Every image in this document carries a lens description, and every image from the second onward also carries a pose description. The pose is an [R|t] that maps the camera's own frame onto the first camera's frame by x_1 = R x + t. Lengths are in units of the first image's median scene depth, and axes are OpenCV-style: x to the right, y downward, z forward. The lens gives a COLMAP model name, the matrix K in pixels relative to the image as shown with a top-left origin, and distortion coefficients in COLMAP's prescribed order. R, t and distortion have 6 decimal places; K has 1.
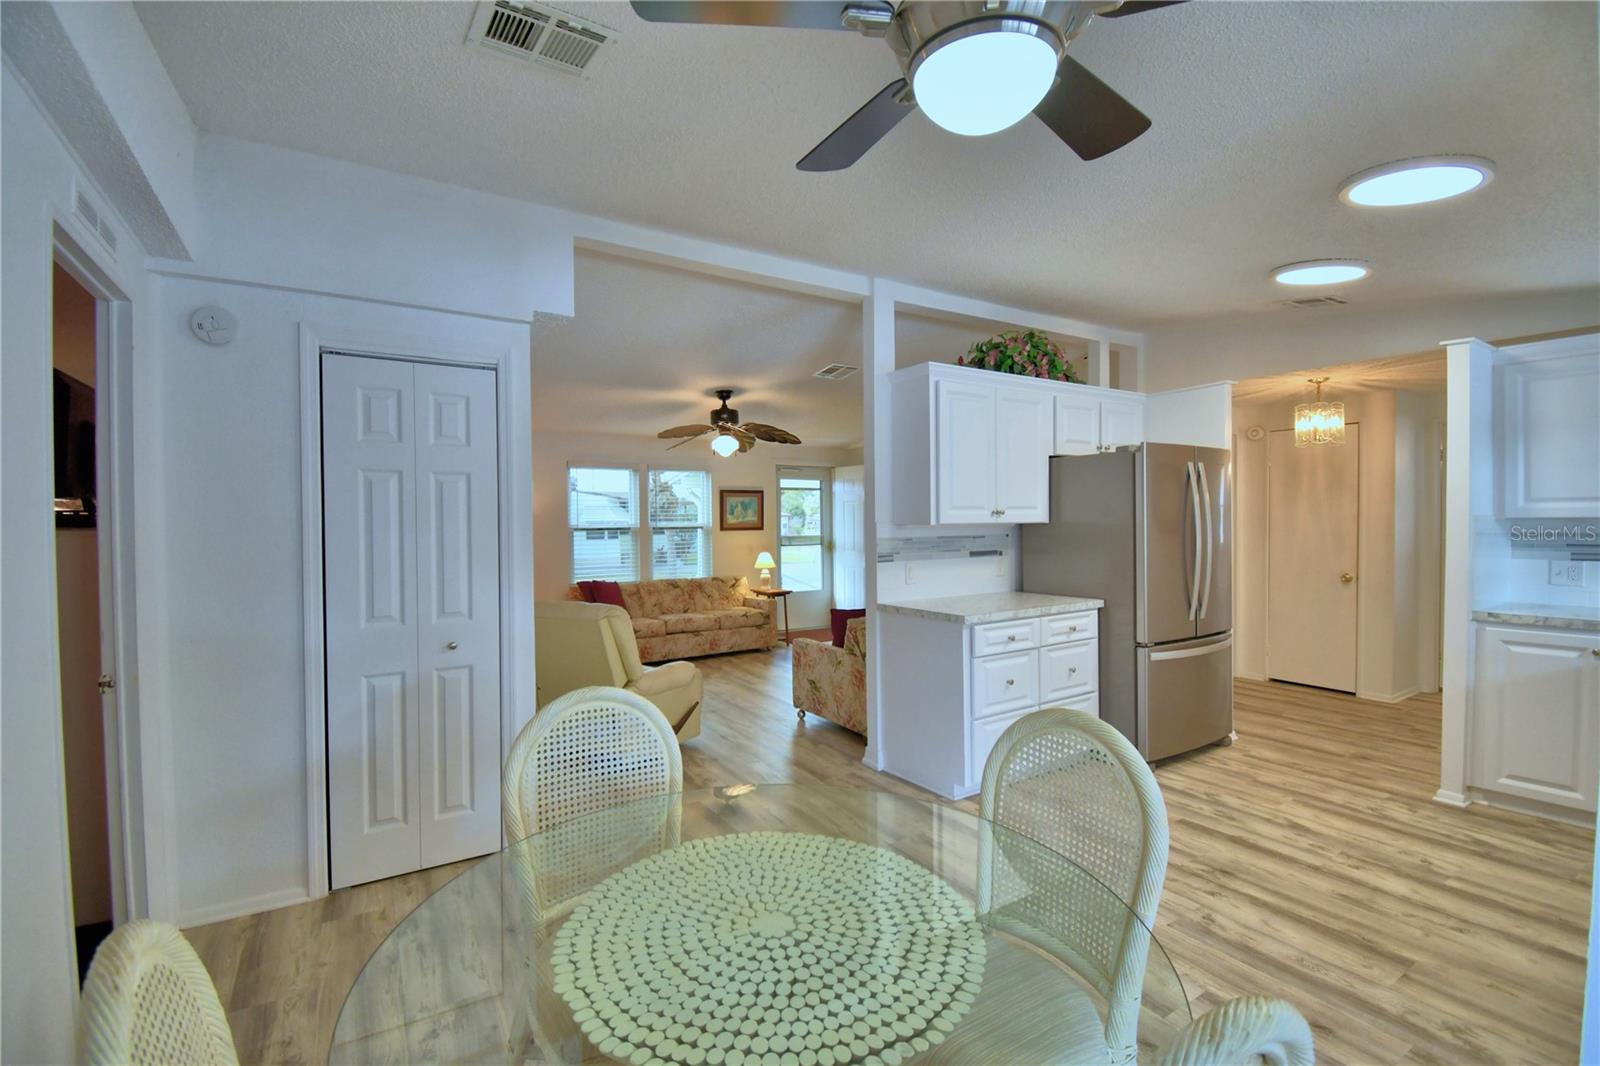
lens RADIAL K [[701.2, 0, 793.8], [0, 701.2, 527.3], [0, 0, 1]] dist [0.015915, -0.022156]
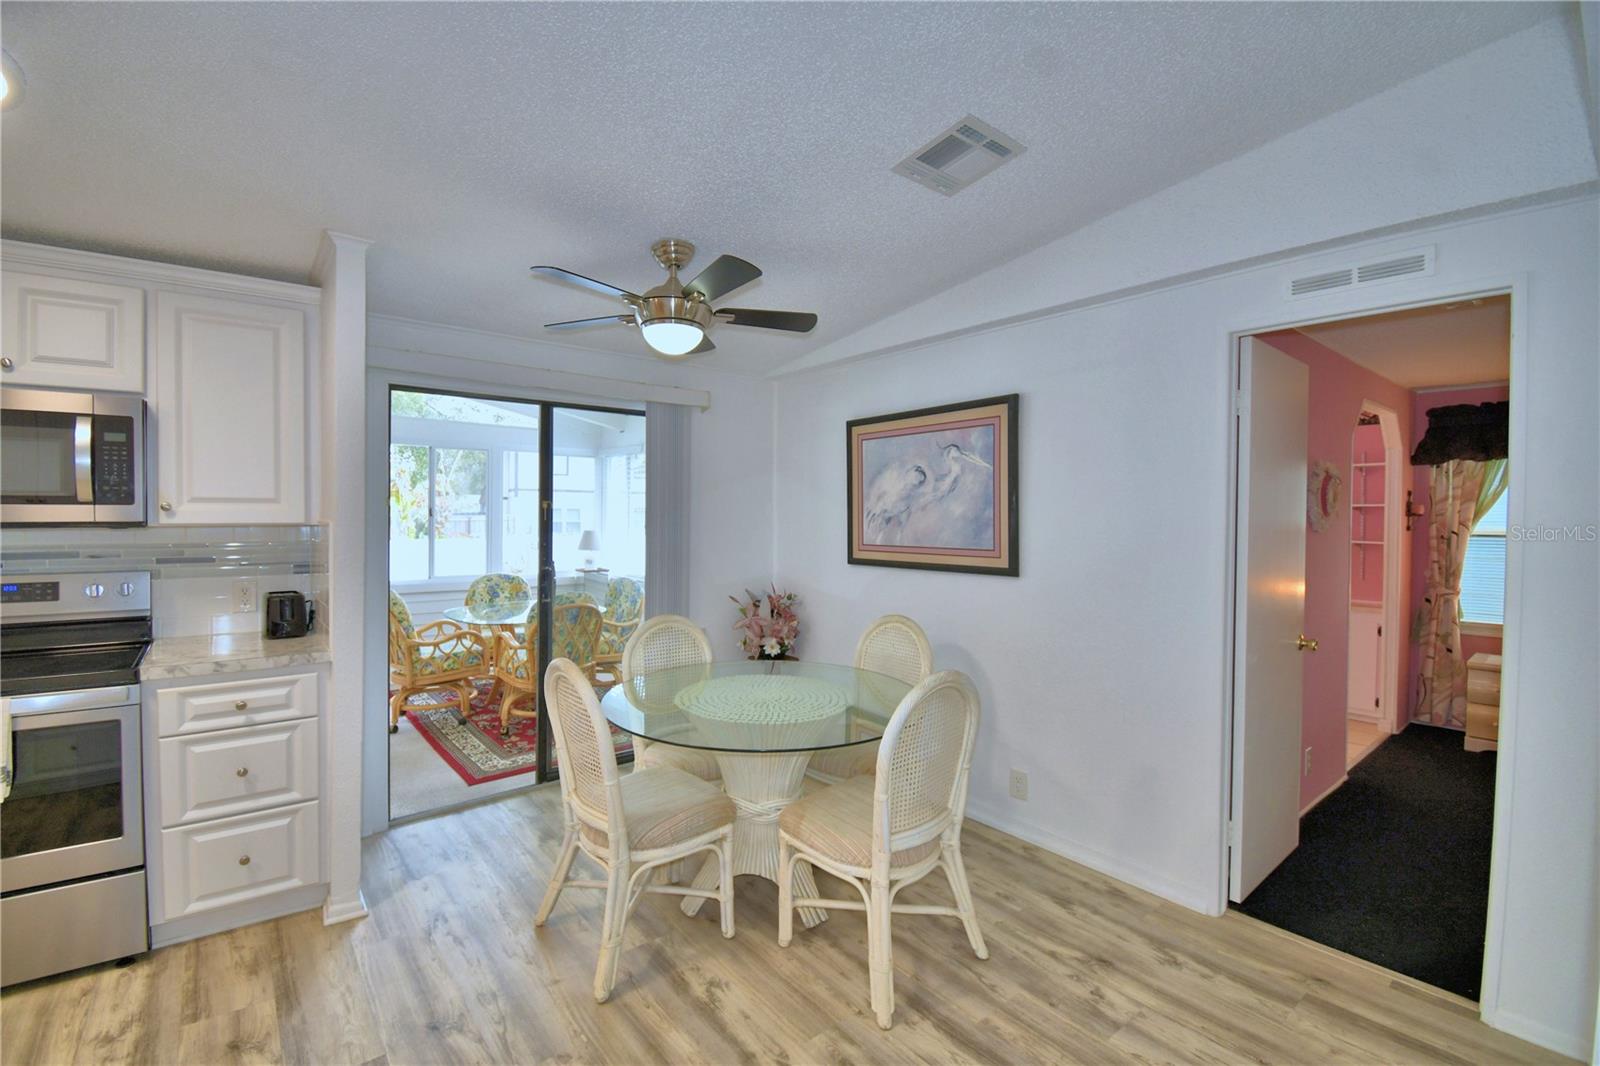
lens RADIAL K [[701.2, 0, 795.1], [0, 701.2, 527.0], [0, 0, 1]] dist [0.015915, -0.022156]
pose [[-0.992934, 0.001316, -0.118660, 0.048028], [-0.002342, 0.999526, 0.030687, -0.023915], [0.118644, 0.030749, -0.992461, 1.106512]]
